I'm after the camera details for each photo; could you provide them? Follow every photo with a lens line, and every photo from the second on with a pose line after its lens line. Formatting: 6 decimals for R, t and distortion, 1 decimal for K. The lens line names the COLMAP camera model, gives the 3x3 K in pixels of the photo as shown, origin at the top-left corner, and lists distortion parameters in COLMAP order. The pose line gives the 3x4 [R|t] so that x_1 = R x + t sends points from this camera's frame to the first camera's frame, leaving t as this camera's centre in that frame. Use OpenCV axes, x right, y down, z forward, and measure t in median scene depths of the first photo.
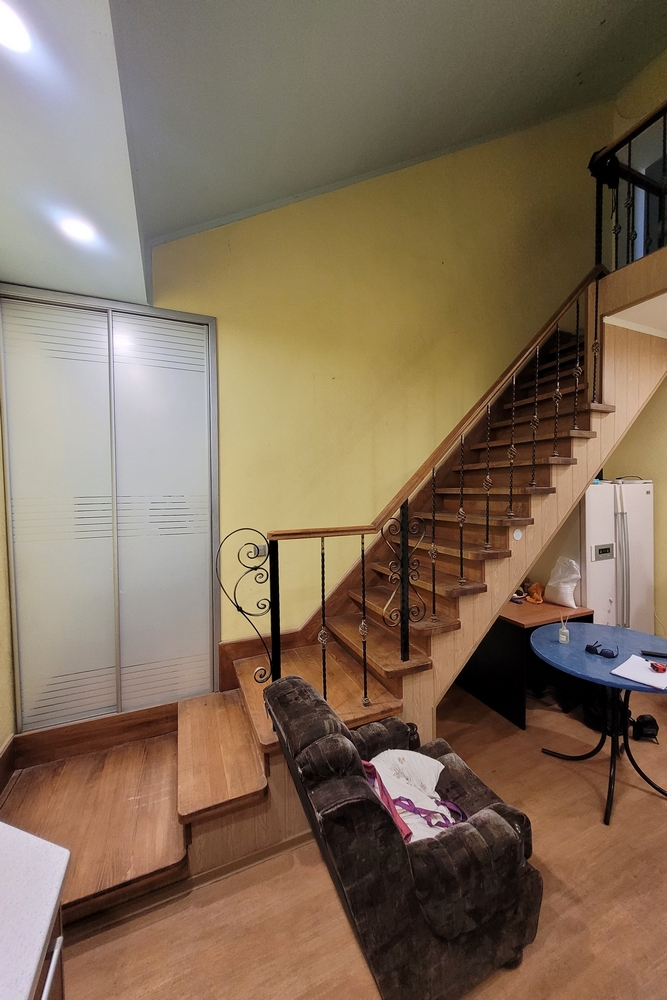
lens RADIAL K [[370.8, 0, 333.5], [0, 370.8, 500.0], [0, 0, 1]] dist [-0.000393, -0.000186]
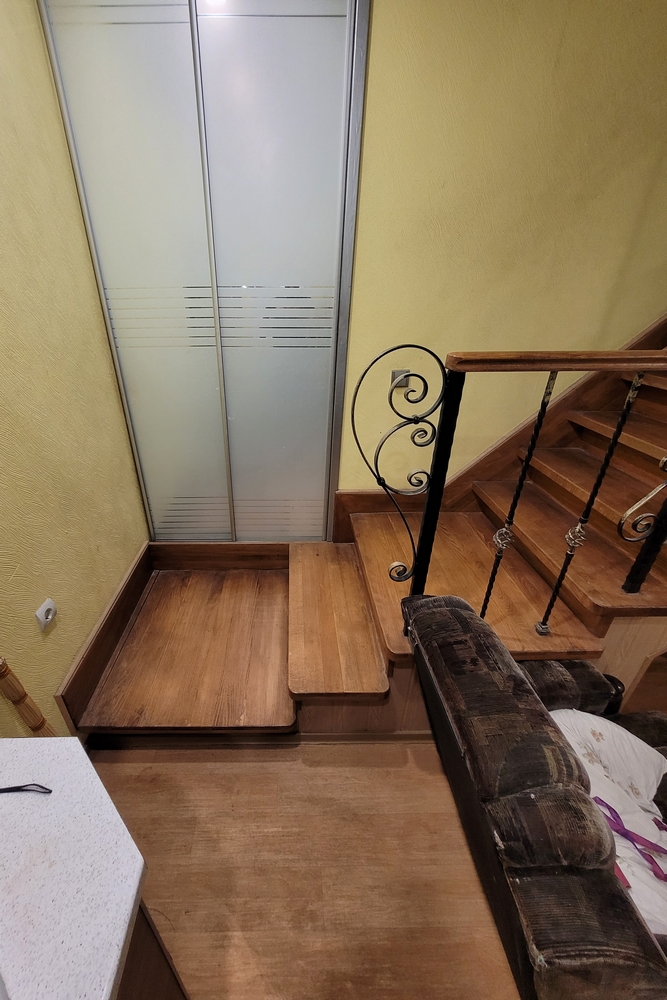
lens RADIAL K [[393.6, 0, 289.9], [0, 393.6, 519.7], [0, 0, 1]] dist [0.001863, 0.000123]
pose [[0.921010, 0.200947, -0.333708, -0.141293], [-0.016182, 0.875672, 0.482636, 0.022732], [0.389202, -0.439112, 0.809754, 0.320244]]
